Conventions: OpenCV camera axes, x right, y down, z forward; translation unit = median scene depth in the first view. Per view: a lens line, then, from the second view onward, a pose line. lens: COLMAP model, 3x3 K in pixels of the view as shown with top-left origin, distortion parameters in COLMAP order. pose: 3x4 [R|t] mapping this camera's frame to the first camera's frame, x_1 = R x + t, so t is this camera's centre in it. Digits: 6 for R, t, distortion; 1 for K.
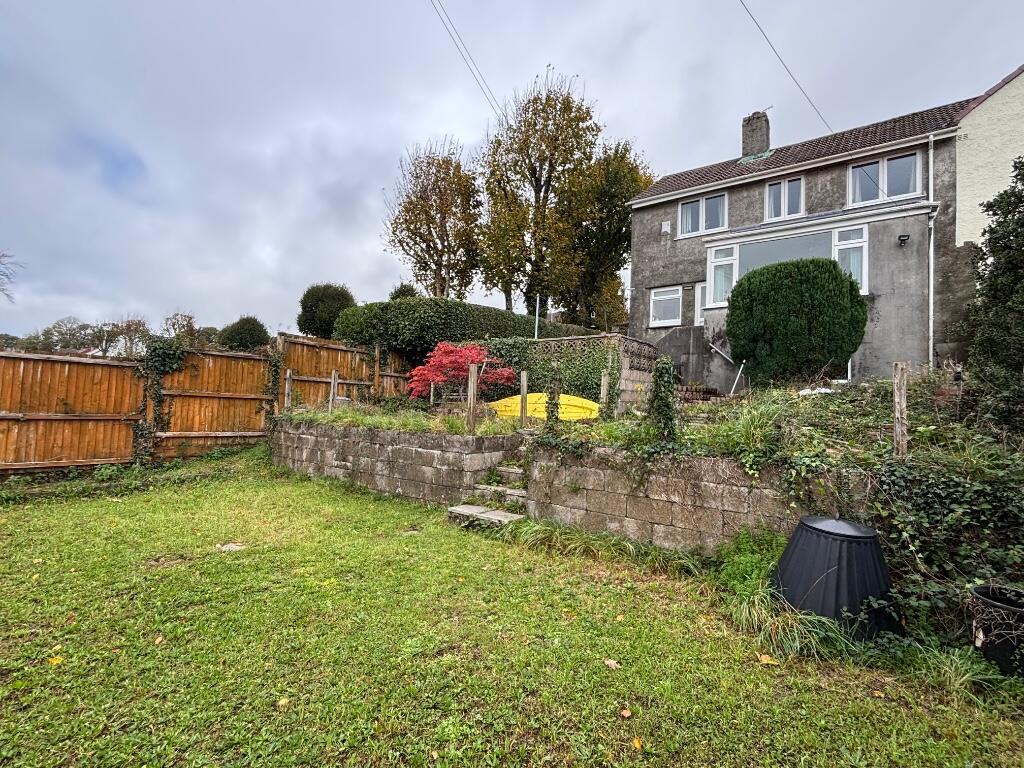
lens RADIAL K [[485.1, 0, 519.0], [0, 485.1, 382.5], [0, 0, 1]] dist [-0.004664, -0.001316]
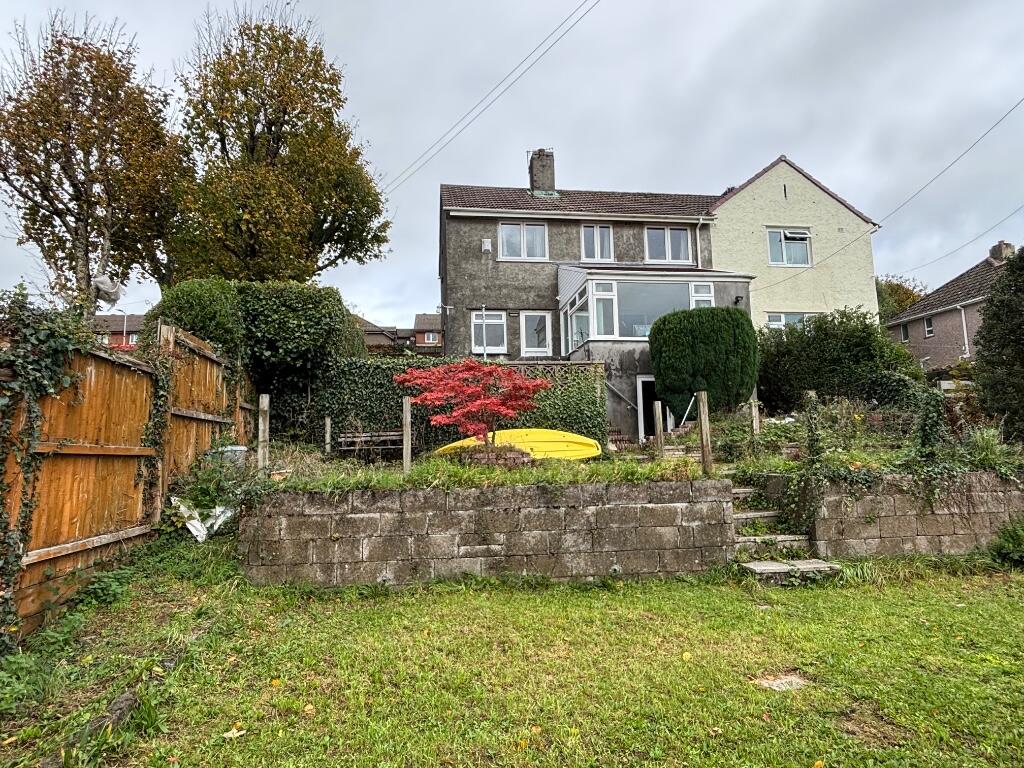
lens RADIAL K [[576.8, 0, 505.5], [0, 576.8, 381.8], [0, 0, 1]] dist [-0.011660, -0.001849]
pose [[0.725405, 0.031962, 0.687579, -0.558350], [0.011851, 0.998193, -0.058904, -0.001037], [-0.688220, 0.050877, 0.723716, 0.285934]]
